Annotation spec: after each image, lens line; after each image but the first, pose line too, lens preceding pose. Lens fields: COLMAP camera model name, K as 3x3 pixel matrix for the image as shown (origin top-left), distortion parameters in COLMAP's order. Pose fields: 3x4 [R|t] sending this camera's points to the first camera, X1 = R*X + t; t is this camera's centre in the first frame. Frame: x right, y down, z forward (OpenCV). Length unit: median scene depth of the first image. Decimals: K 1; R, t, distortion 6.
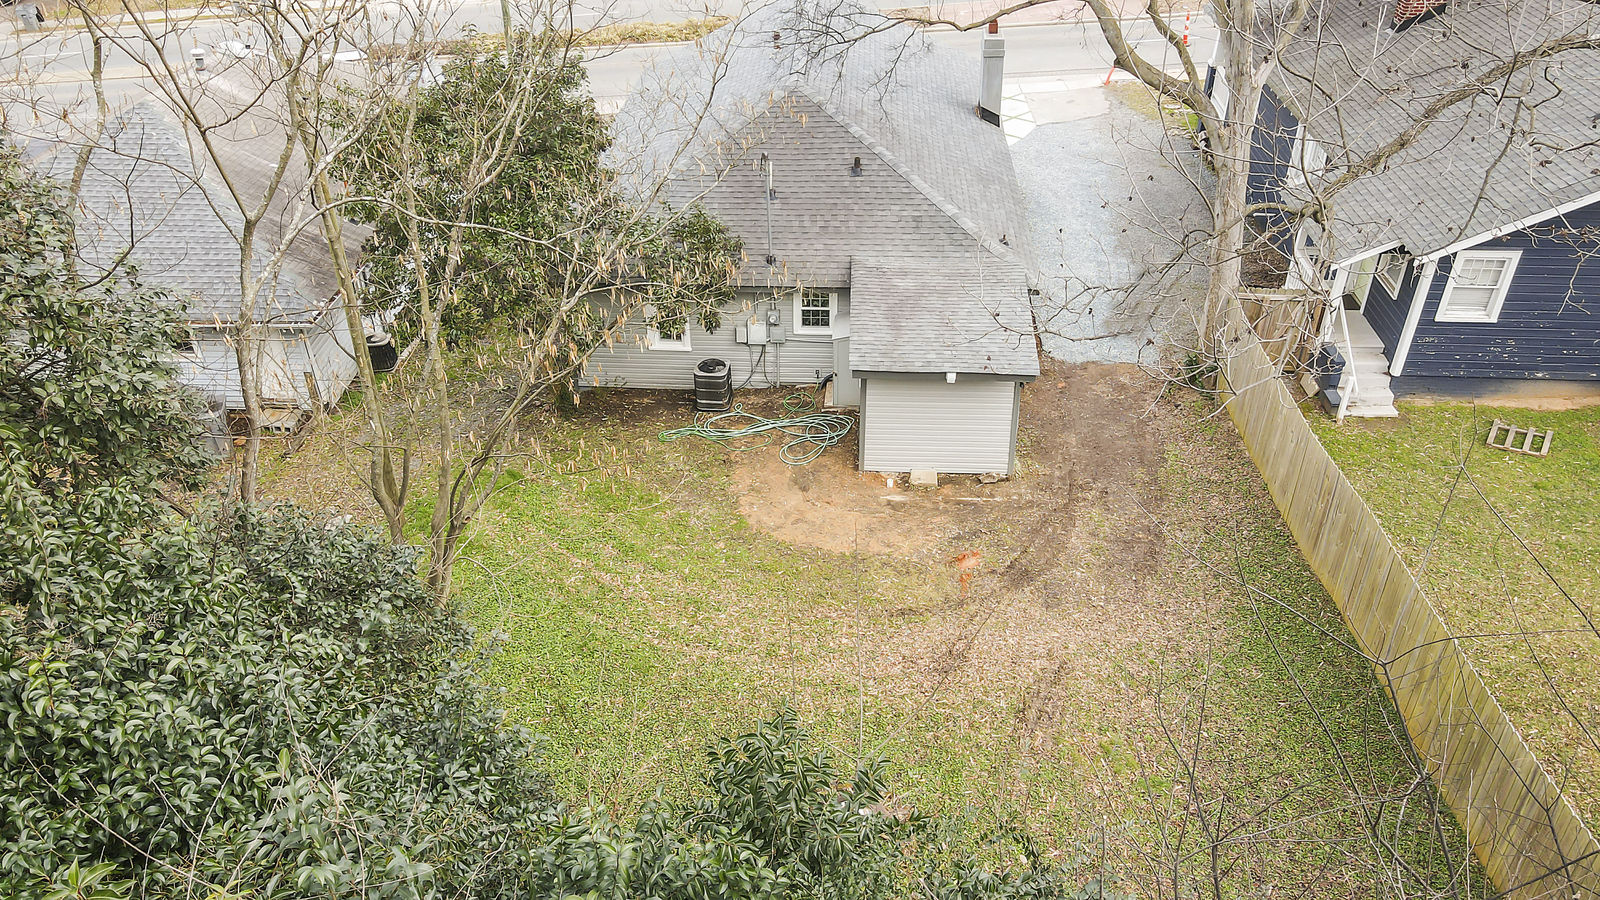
lens RADIAL K [[1185.3, 0, 798.5], [0, 1185.3, 448.4], [0, 0, 1]] dist [0.004429, 0.003432]
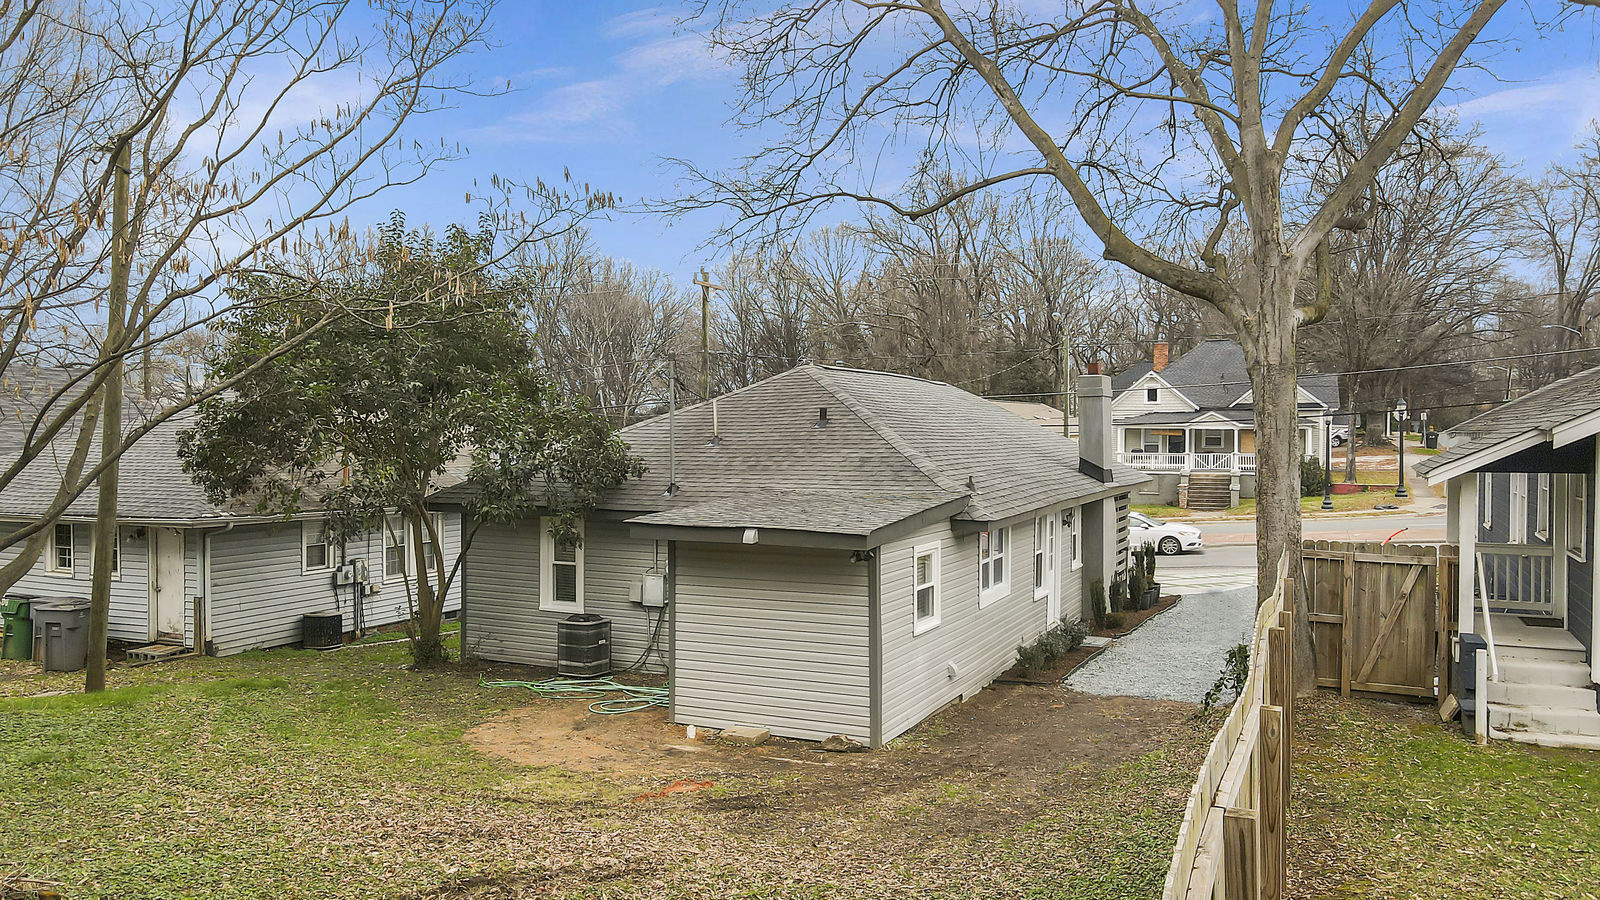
lens RADIAL K [[1185.3, 0, 801.3], [0, 1185.3, 447.8], [0, 0, 1]] dist [0.004429, 0.003432]
pose [[0.928665, 0.018010, -0.370481, 0.373022], [-0.221000, 0.829038, -0.513669, 0.221551], [0.297892, 0.558903, 0.773879, 0.414076]]
